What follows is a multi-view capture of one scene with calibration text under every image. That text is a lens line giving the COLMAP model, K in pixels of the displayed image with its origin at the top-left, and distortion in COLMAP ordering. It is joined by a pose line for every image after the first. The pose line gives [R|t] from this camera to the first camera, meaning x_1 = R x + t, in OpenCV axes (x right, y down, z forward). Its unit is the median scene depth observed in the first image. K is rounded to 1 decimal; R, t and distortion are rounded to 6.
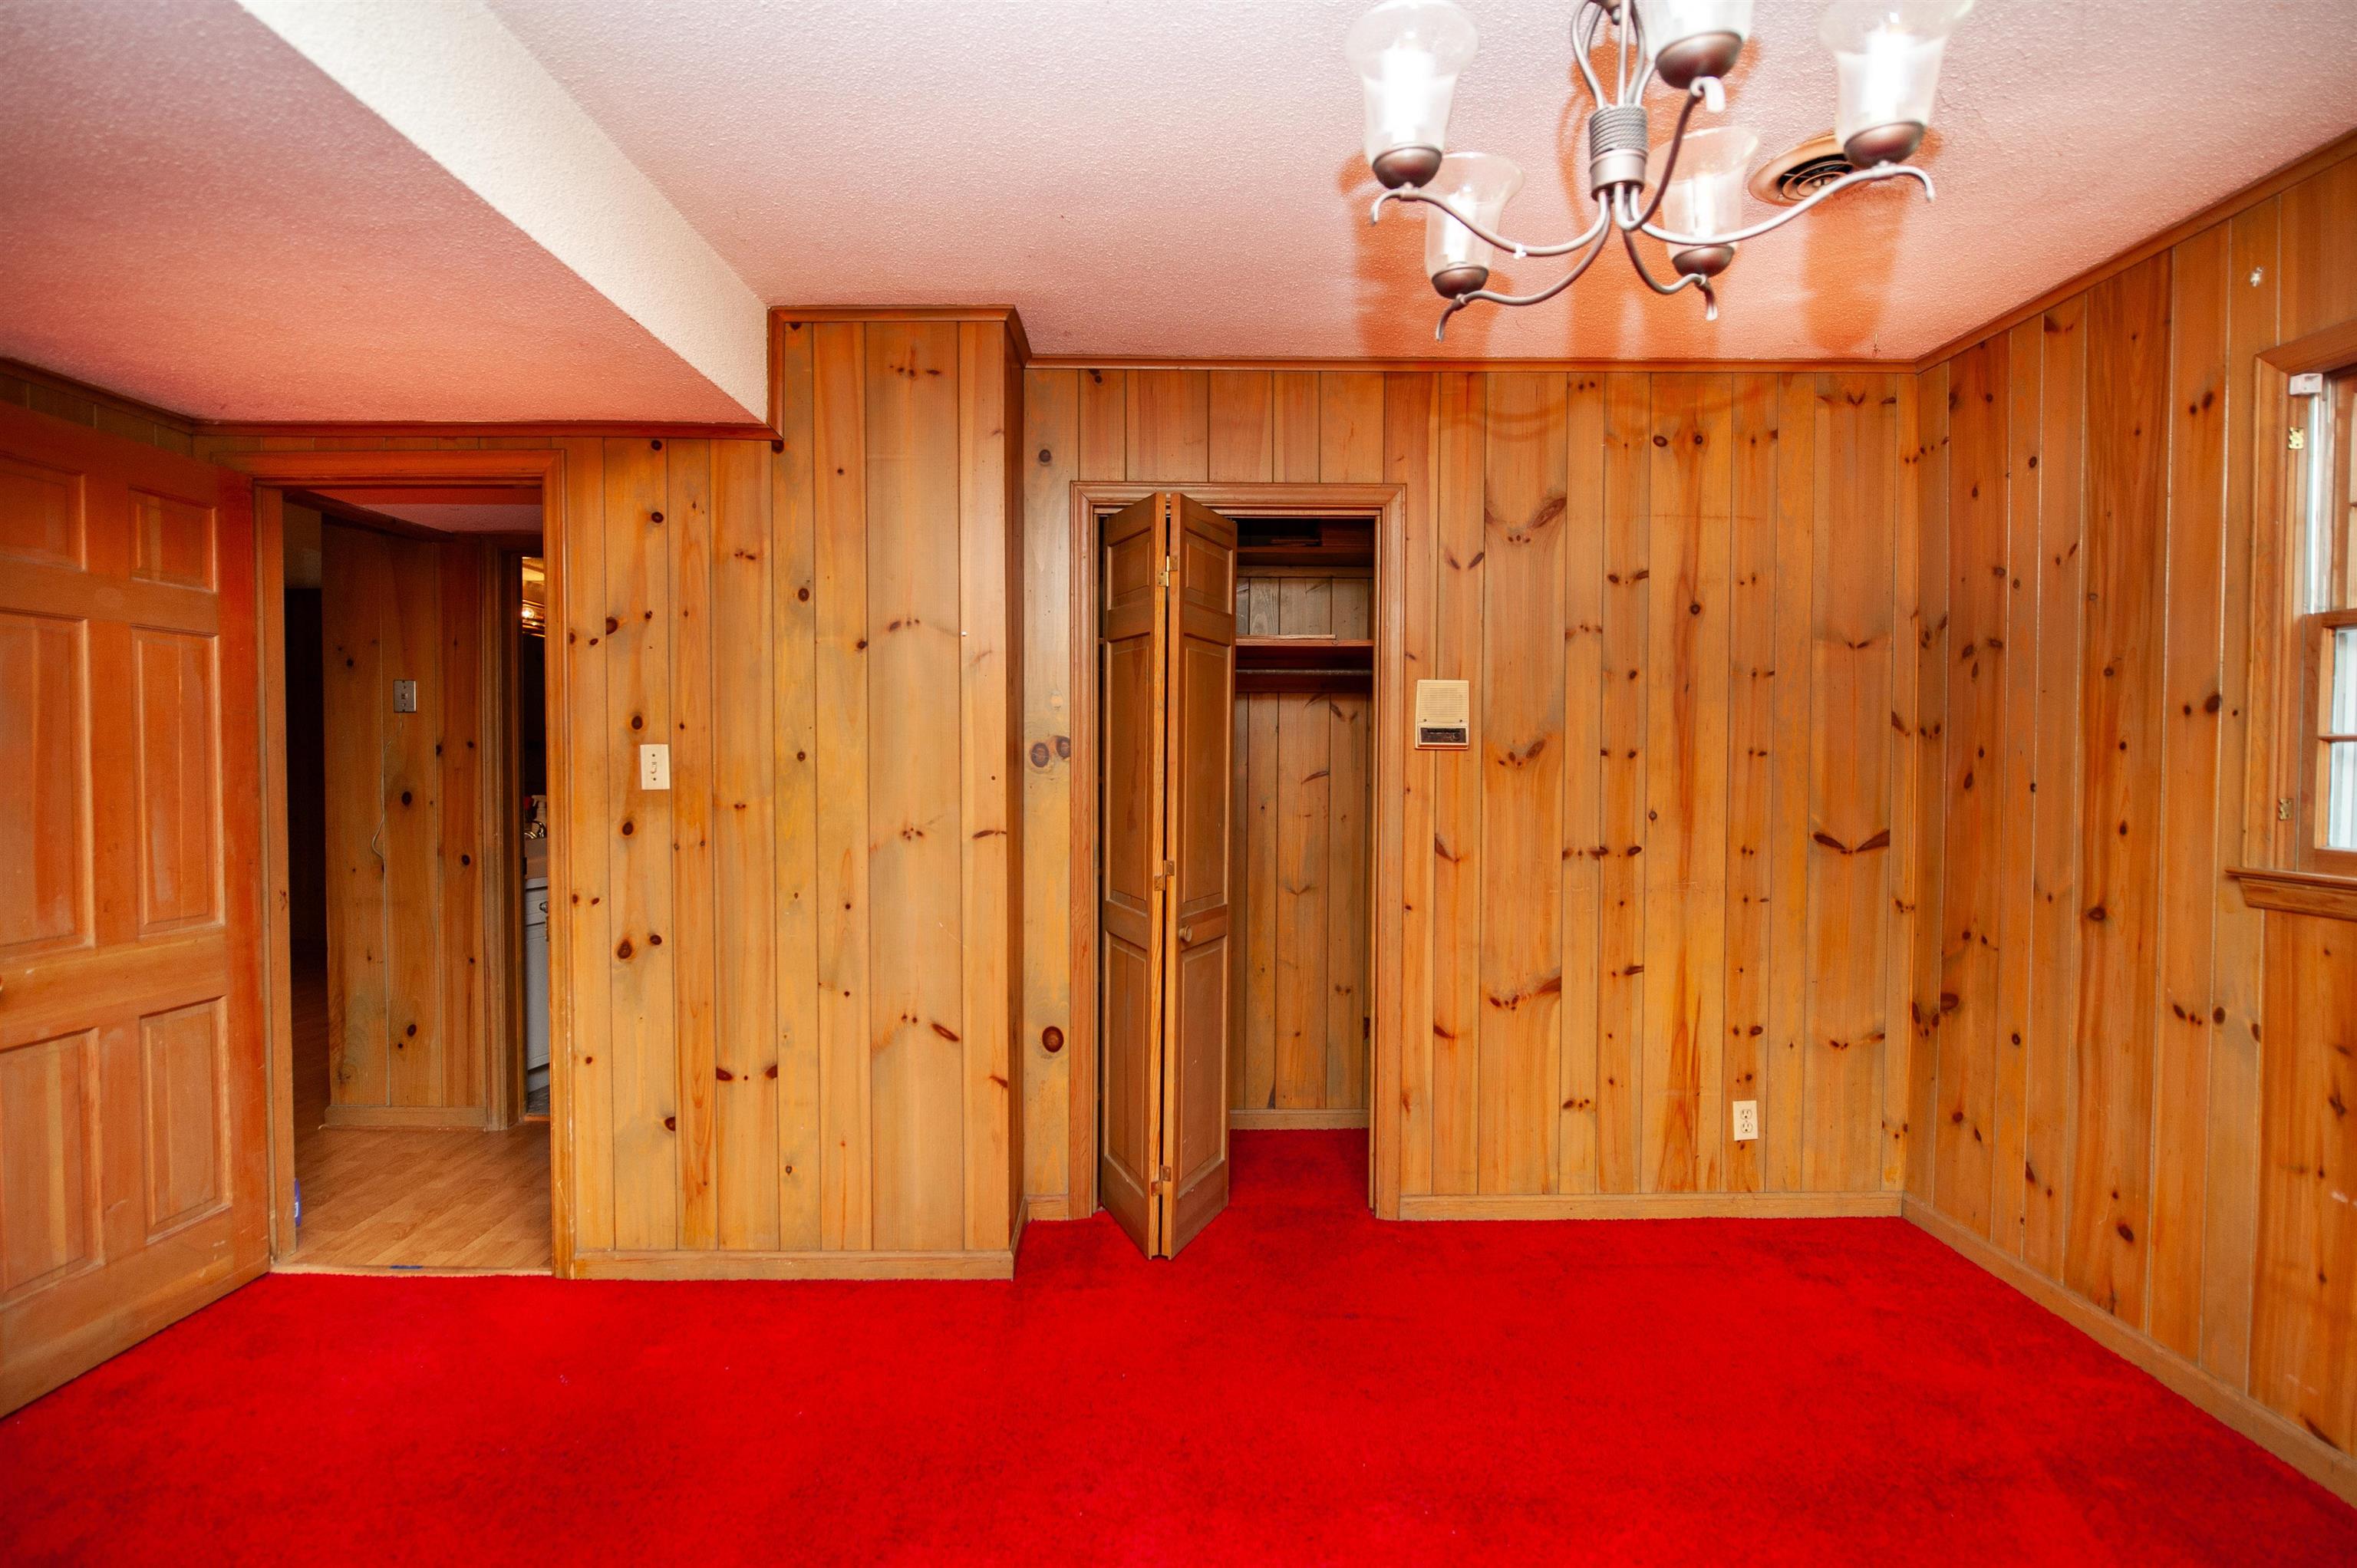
lens RADIAL K [[1116.6, 0, 1177.9], [0, 1116.6, 790.7], [0, 0, 1]] dist [-0.008320, -0.003350]
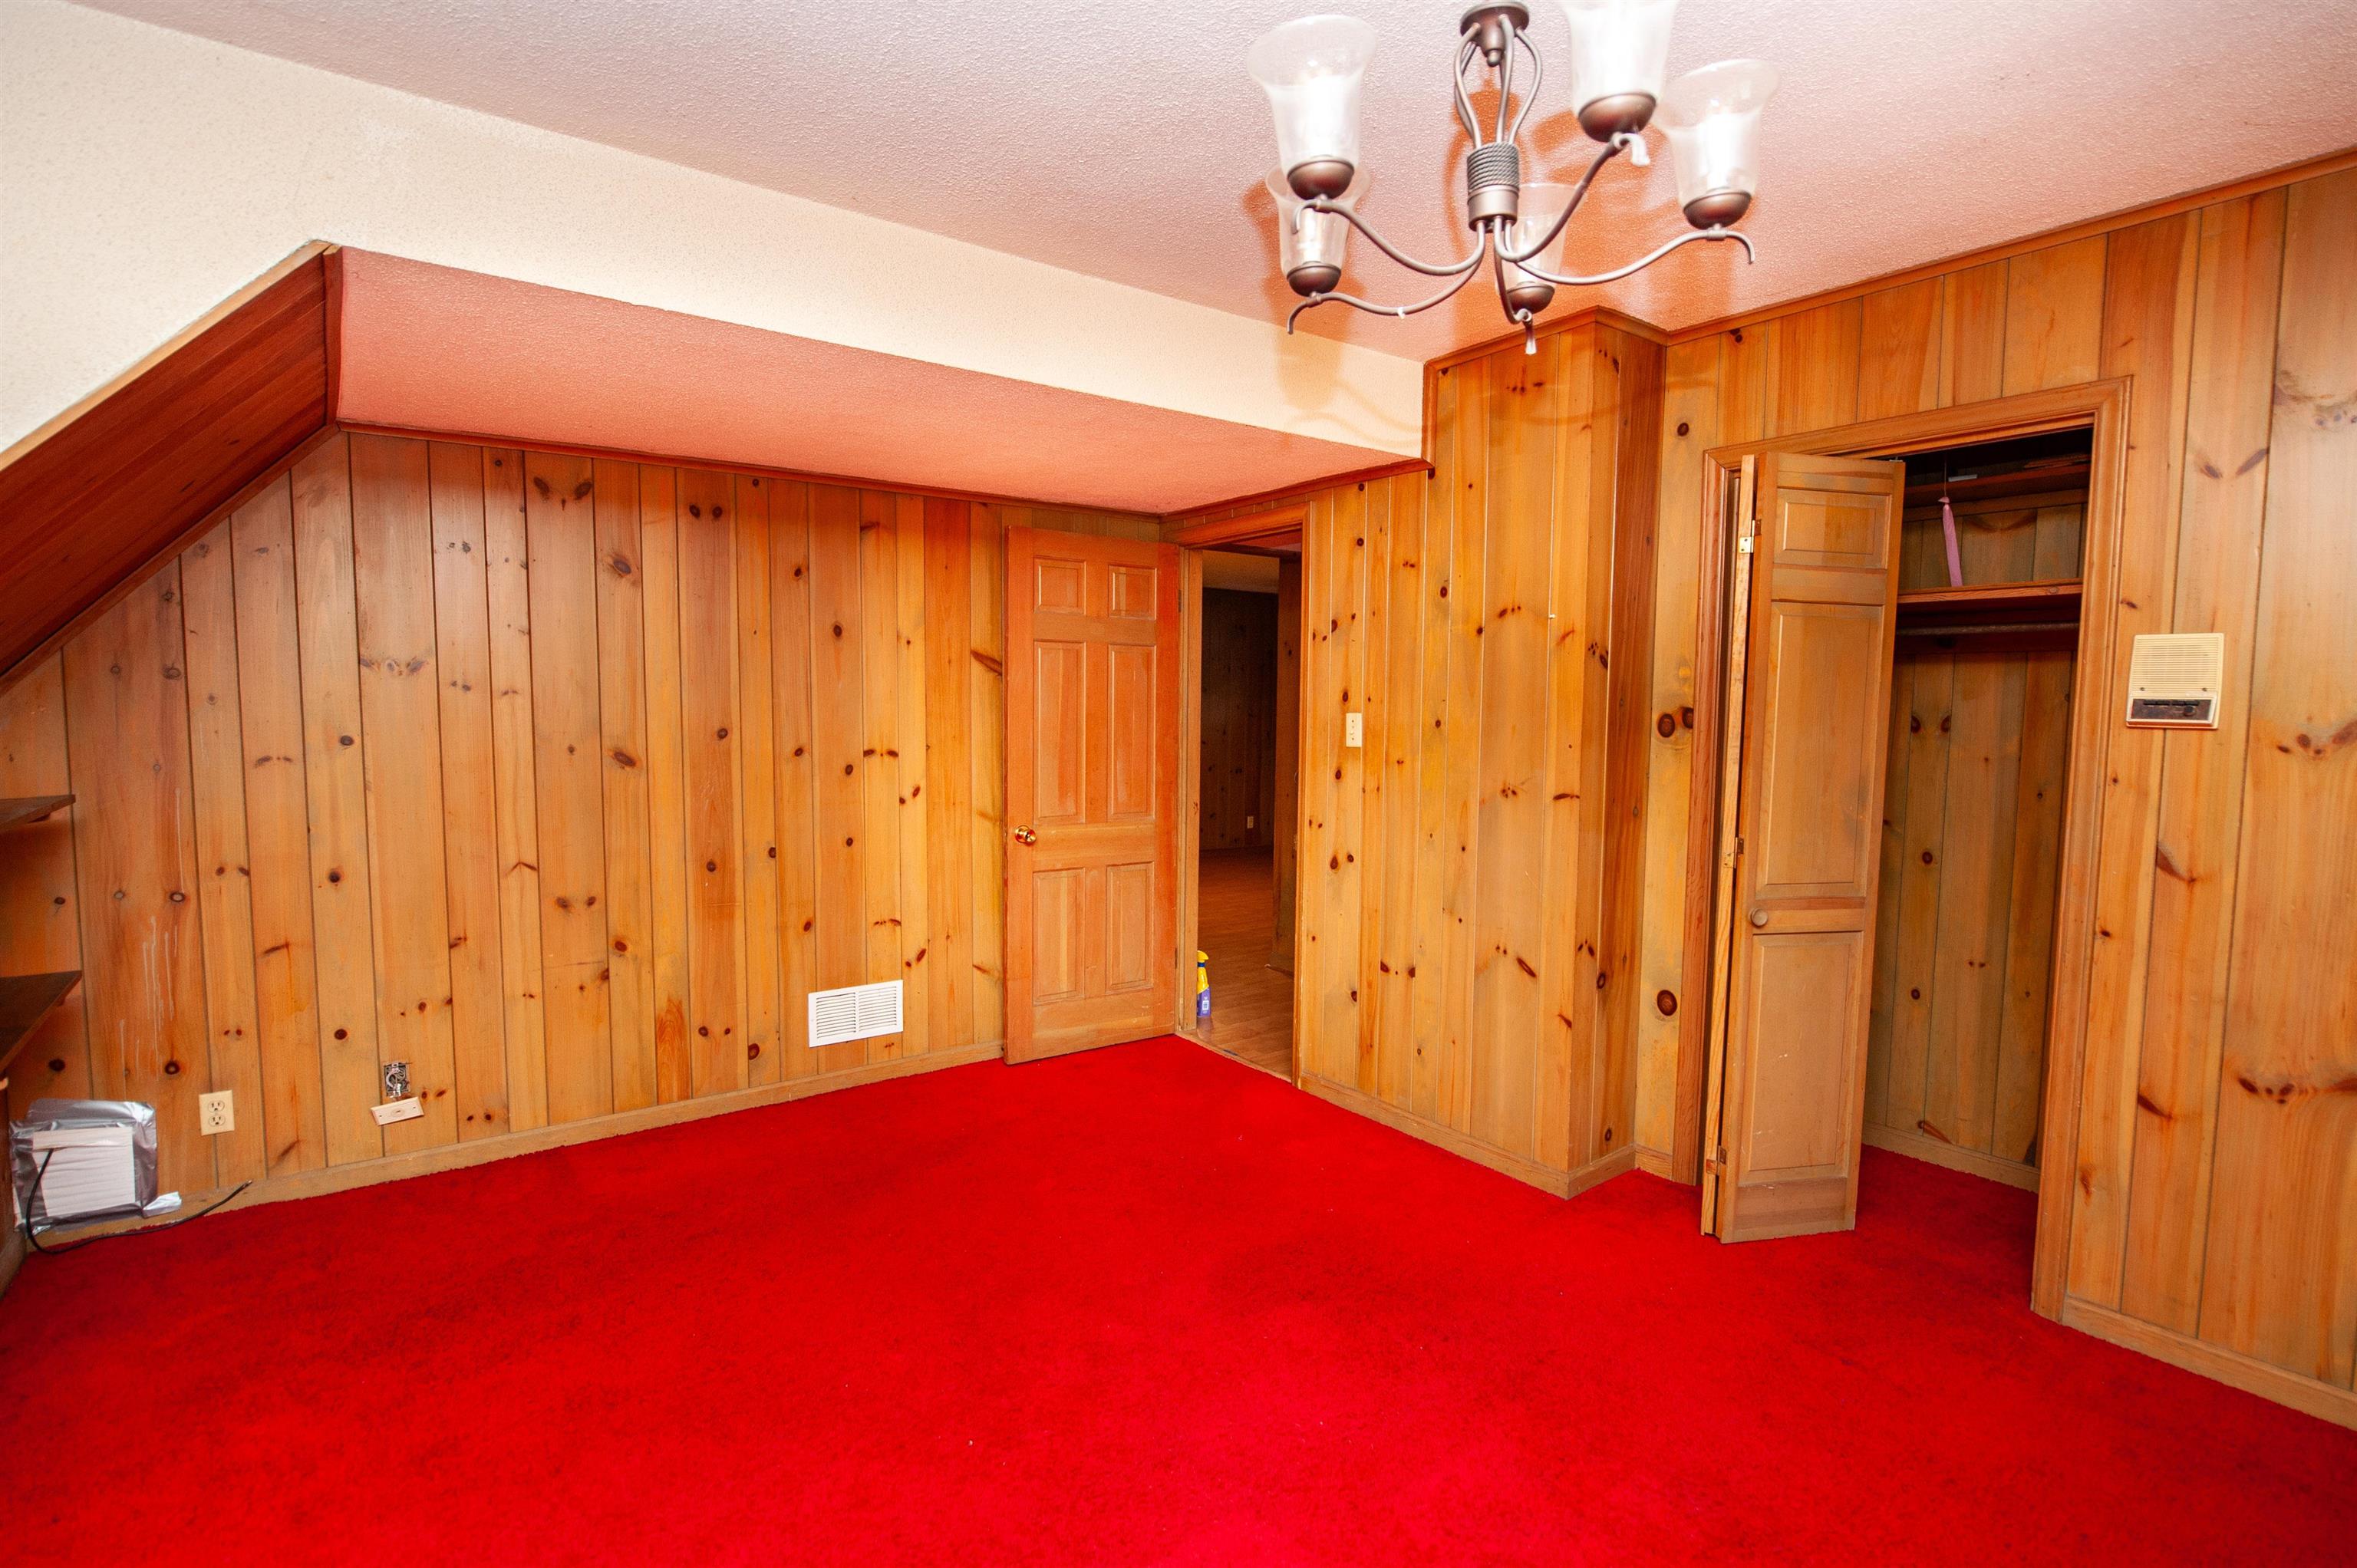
lens RADIAL K [[1116.6, 0, 1193.6], [0, 1116.6, 787.4], [0, 0, 1]] dist [-0.008320, -0.003350]
pose [[0.592093, 0.062819, -0.803418, 0.499375], [-0.031868, 0.998002, 0.054548, -0.019379], [0.805239, -0.006694, 0.592912, 0.048346]]
